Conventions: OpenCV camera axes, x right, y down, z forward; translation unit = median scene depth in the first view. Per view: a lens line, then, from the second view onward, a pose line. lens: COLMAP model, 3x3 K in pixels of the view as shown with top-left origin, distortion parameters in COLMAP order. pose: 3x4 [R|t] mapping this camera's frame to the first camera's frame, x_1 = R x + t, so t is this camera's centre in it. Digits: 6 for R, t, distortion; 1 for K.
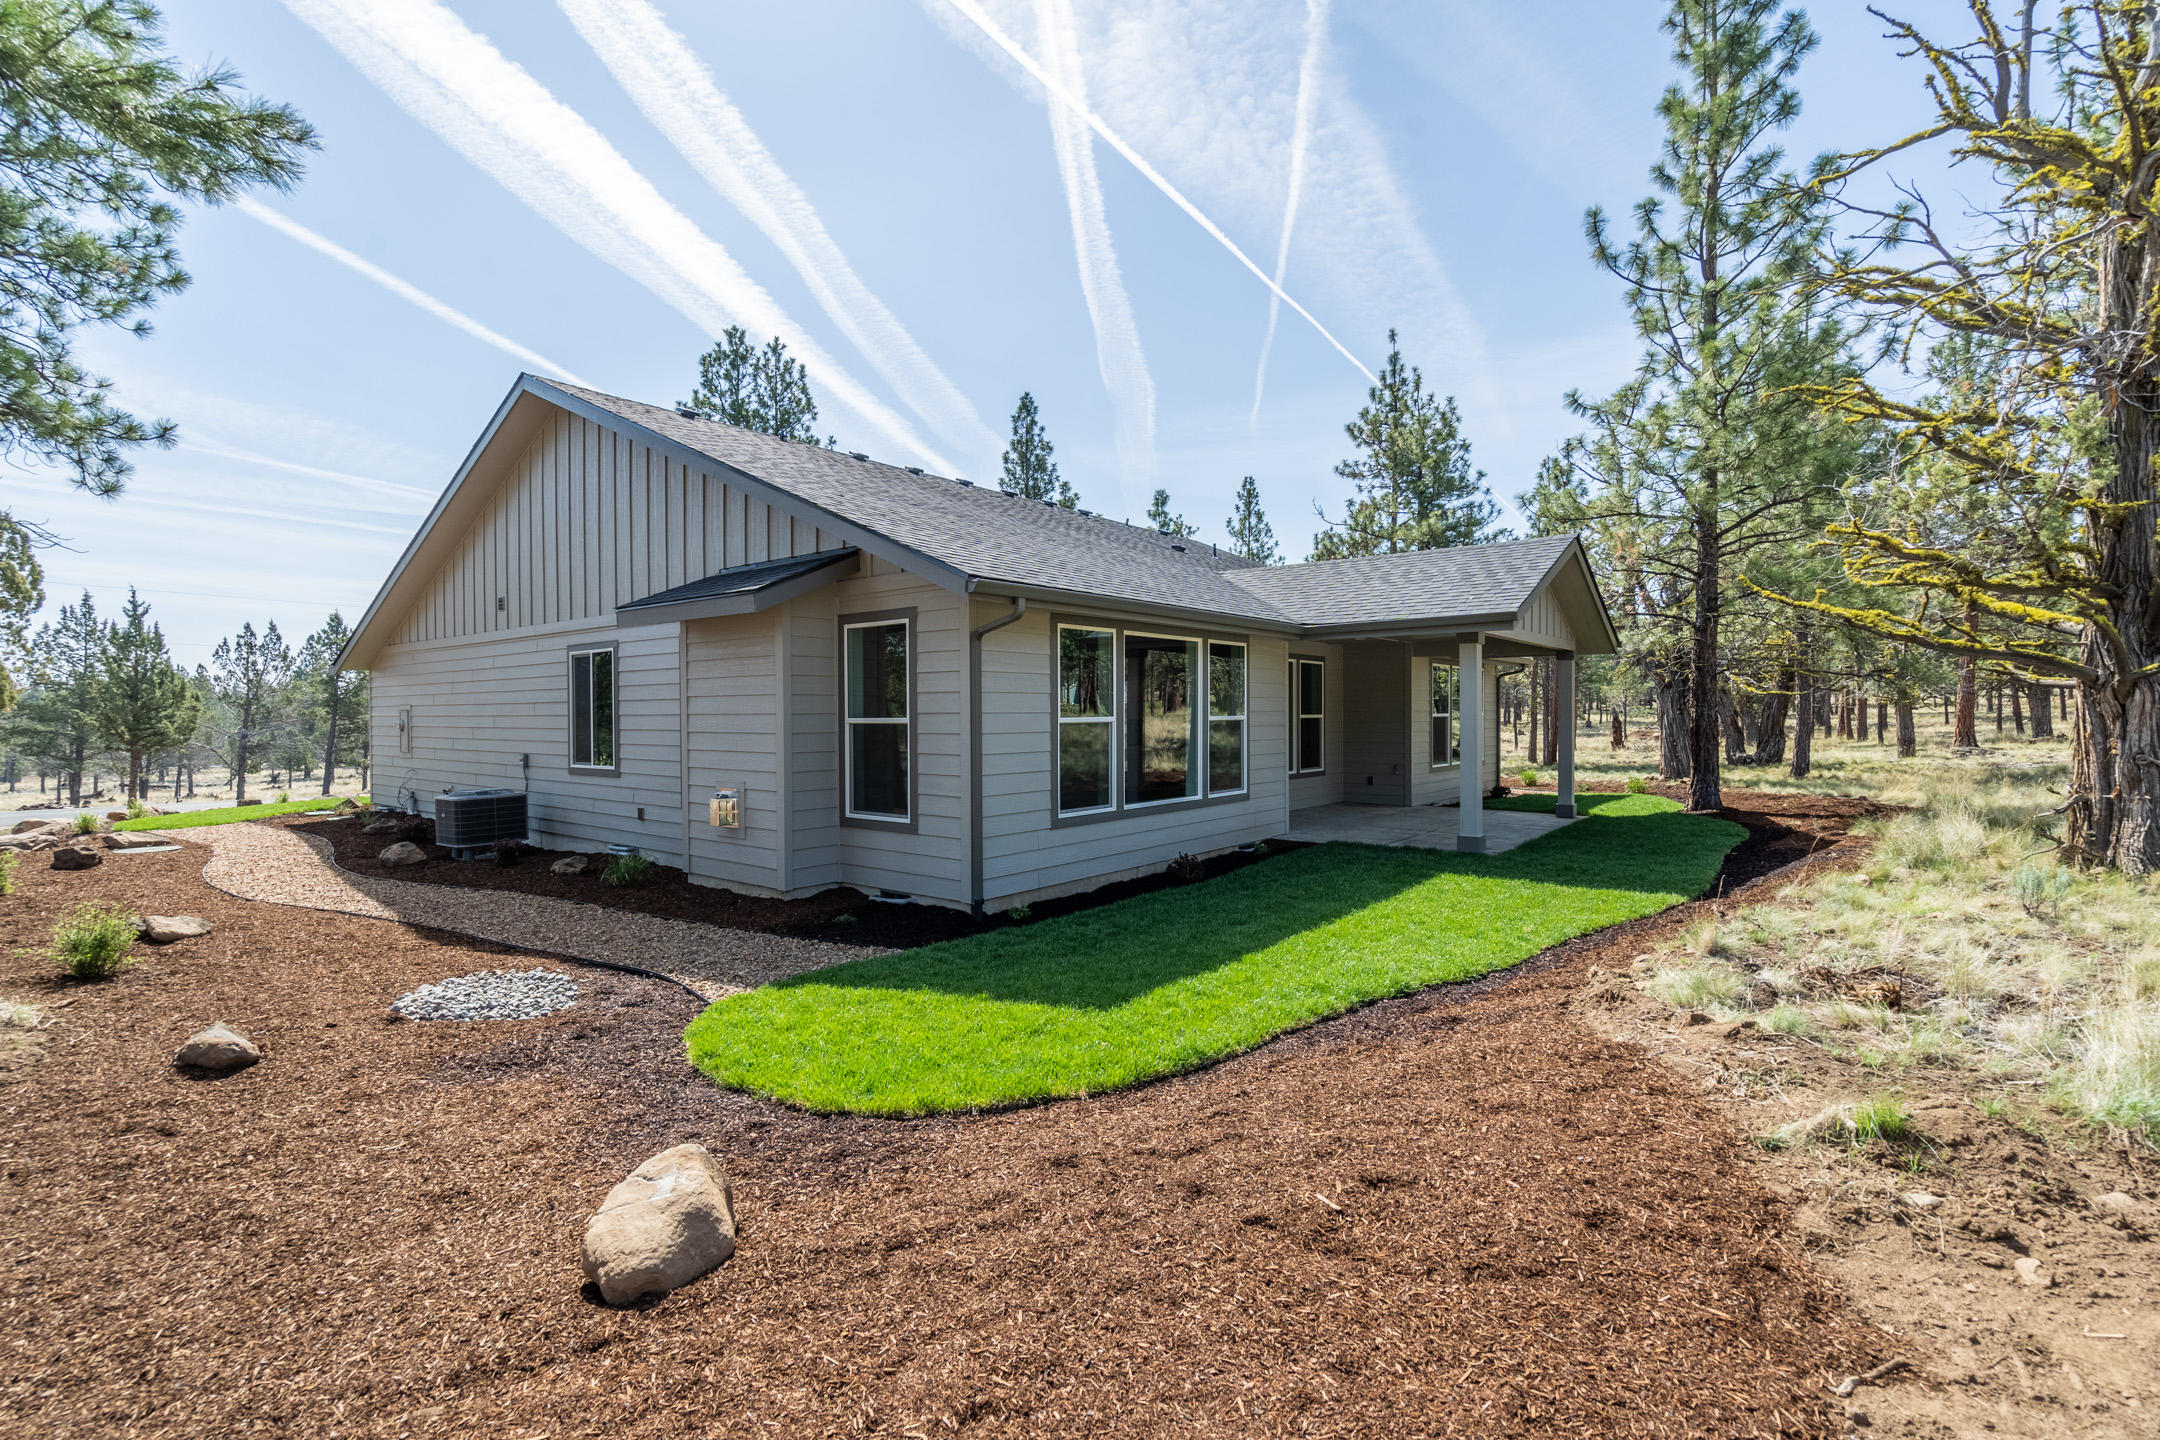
lens RADIAL K [[975.3, 0, 1080.4], [0, 975.3, 717.9], [0, 0, 1]] dist [-0.005959, 0.000117]
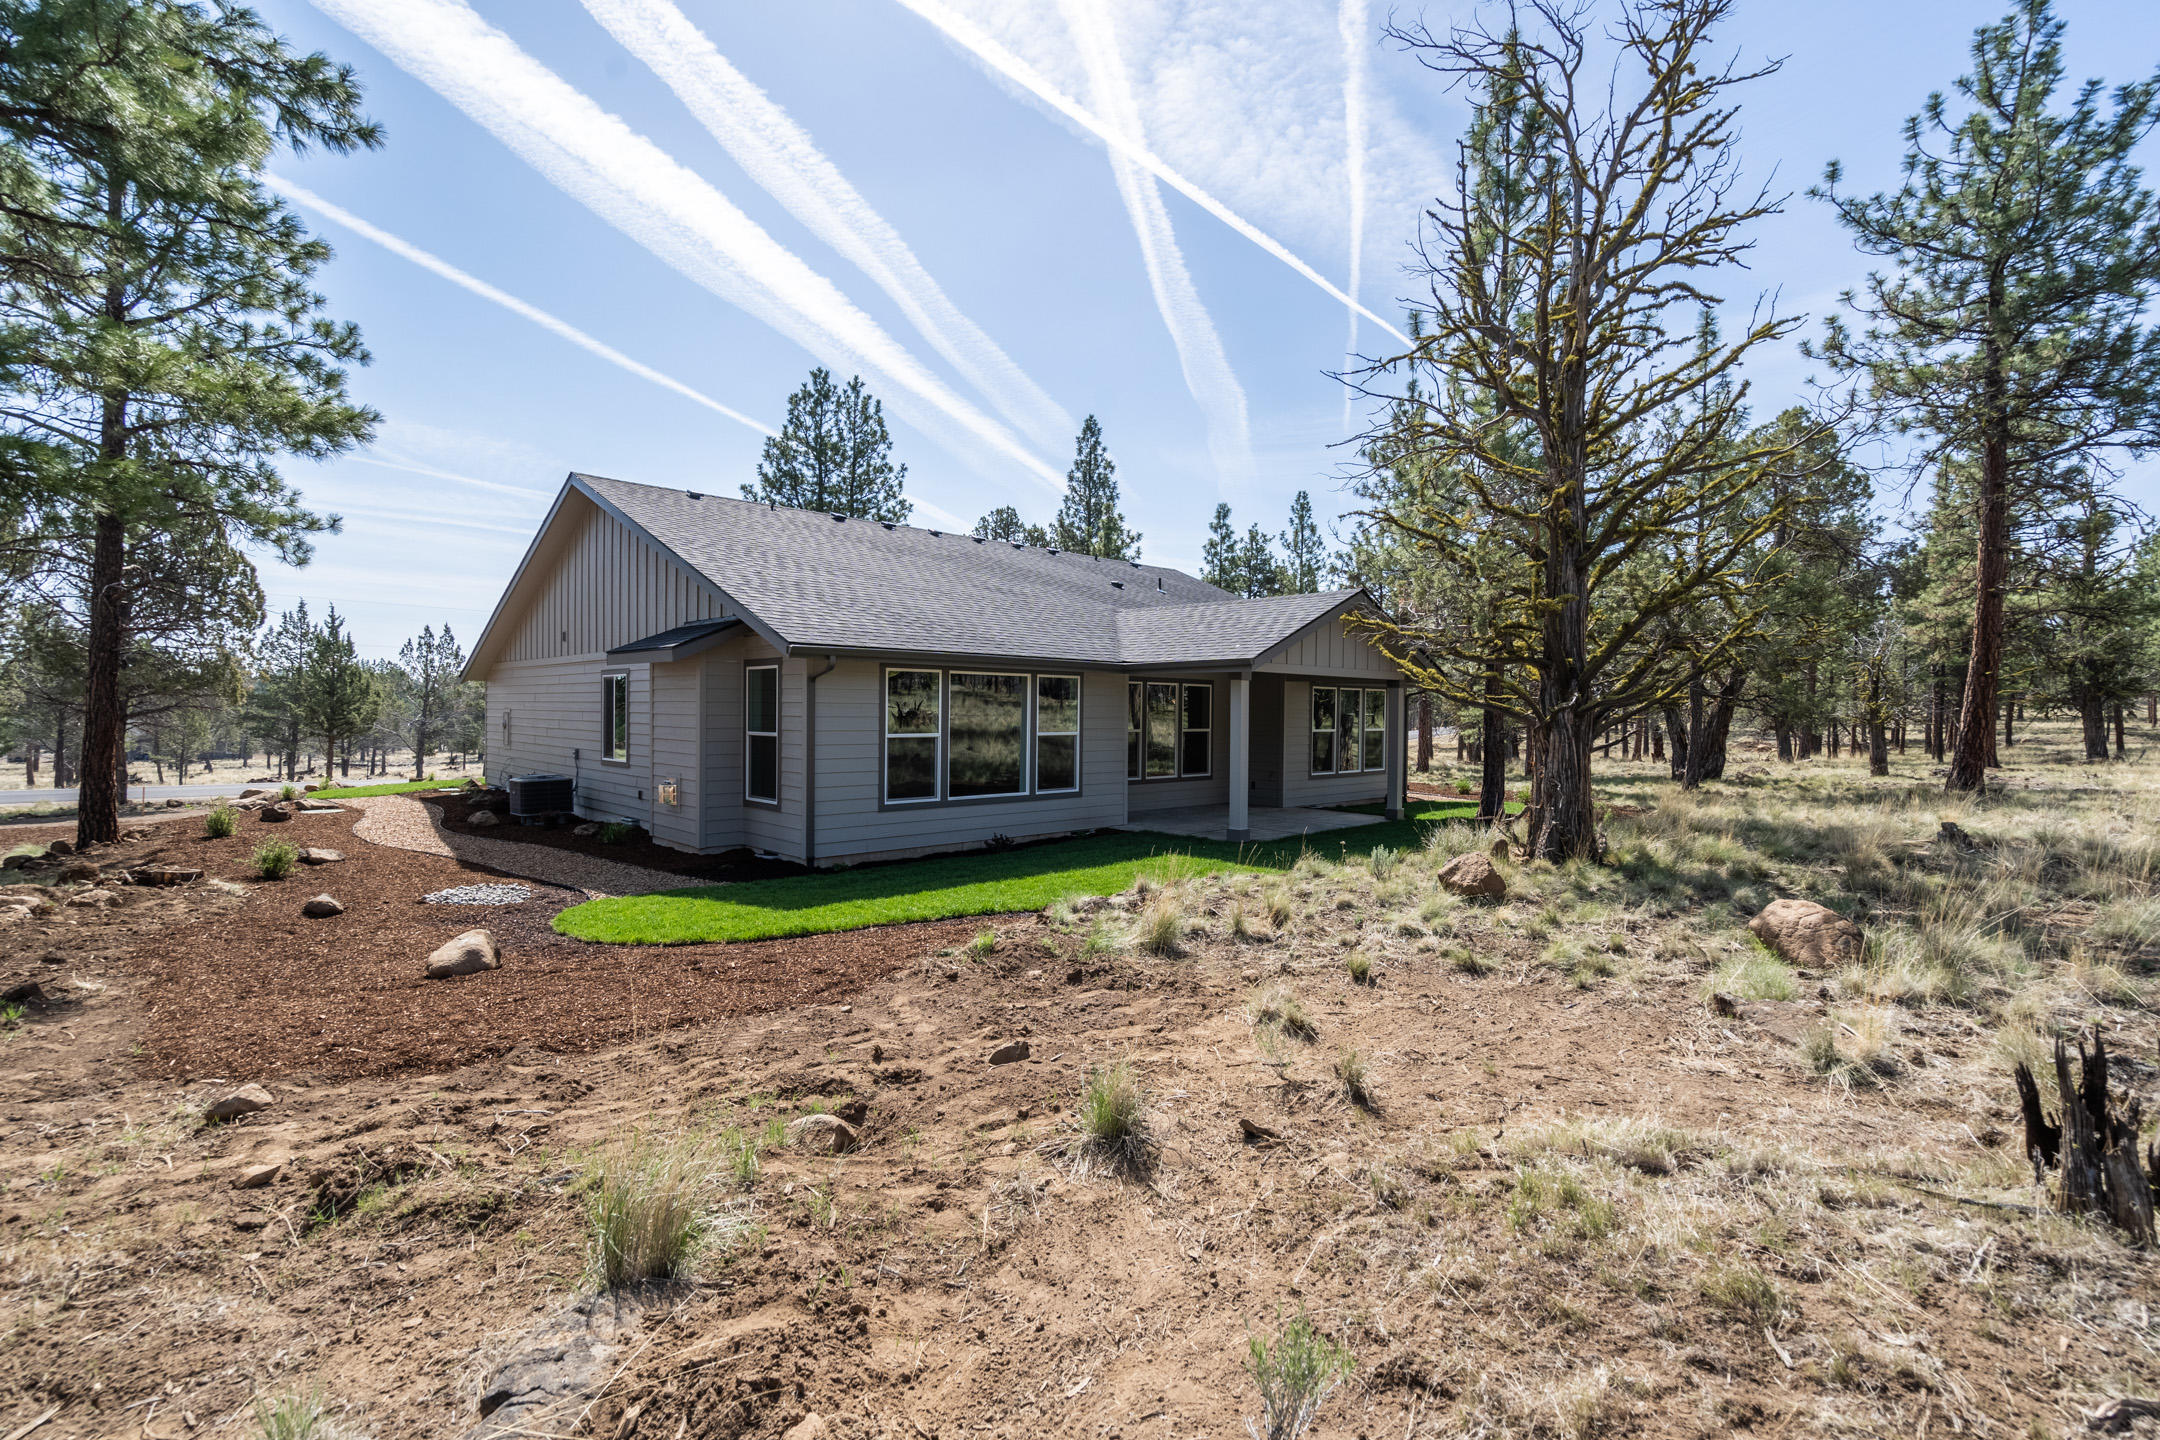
lens RADIAL K [[975.3, 0, 1078.9], [0, 975.3, 719.5], [0, 0, 1]] dist [-0.005959, 0.000117]
pose [[0.991933, 0.016612, -0.125674, 0.090863], [-0.016103, 0.999857, 0.005069, -0.006968], [0.125740, -0.003004, 0.992059, -0.079010]]
